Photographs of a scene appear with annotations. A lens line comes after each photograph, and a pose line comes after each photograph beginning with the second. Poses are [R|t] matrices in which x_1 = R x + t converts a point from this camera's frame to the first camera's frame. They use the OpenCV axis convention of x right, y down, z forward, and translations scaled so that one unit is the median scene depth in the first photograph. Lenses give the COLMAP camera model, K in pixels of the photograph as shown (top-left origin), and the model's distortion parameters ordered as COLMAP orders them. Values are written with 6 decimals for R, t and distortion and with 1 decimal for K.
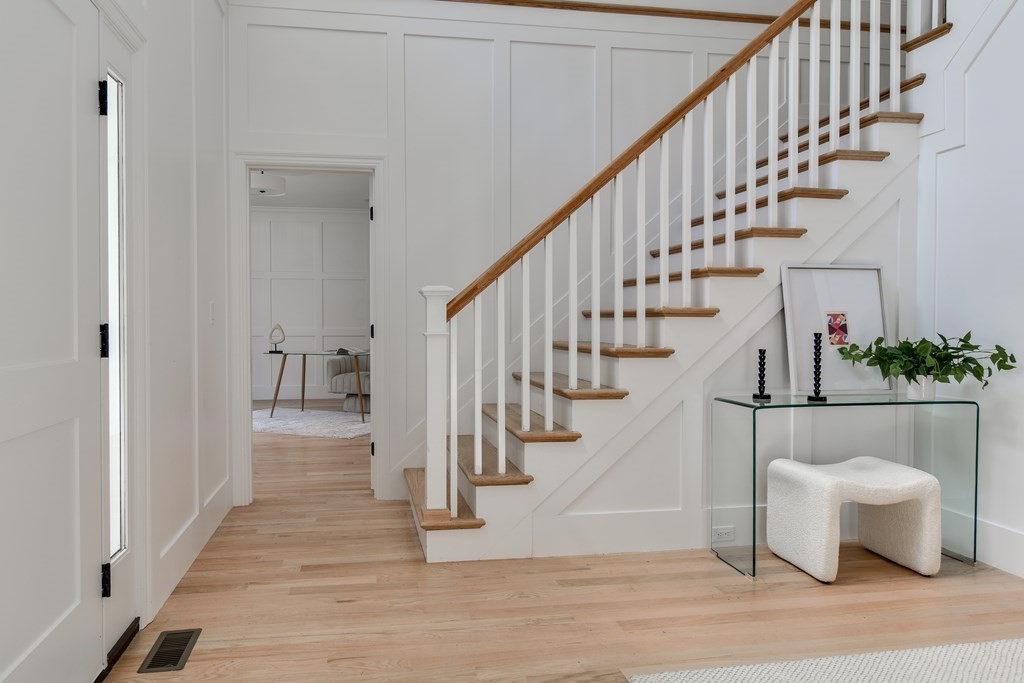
lens RADIAL K [[631.6, 0, 505.2], [0, 631.6, 337.6], [0, 0, 1]] dist [-0.006433, -0.002146]
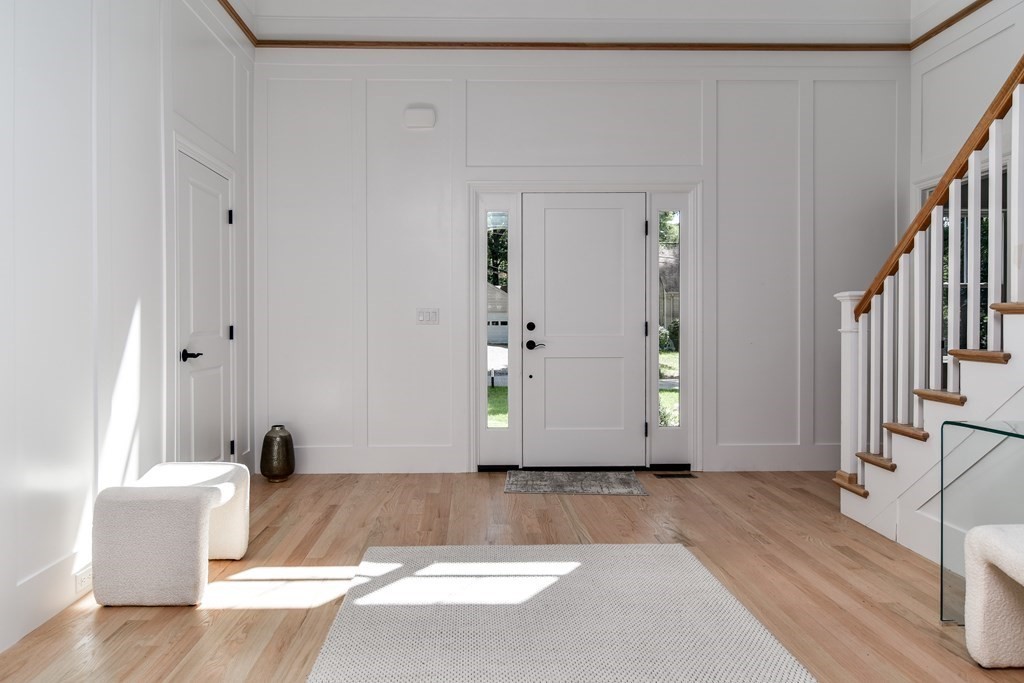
lens RADIAL K [[631.6, 0, 505.2], [0, 631.6, 337.6], [0, 0, 1]] dist [-0.006433, -0.002146]
pose [[-0.112576, 0.012445, -0.993565, 1.267774], [-0.013411, 0.999811, 0.014043, -0.000243], [0.993553, 0.014906, -0.112388, 0.505312]]
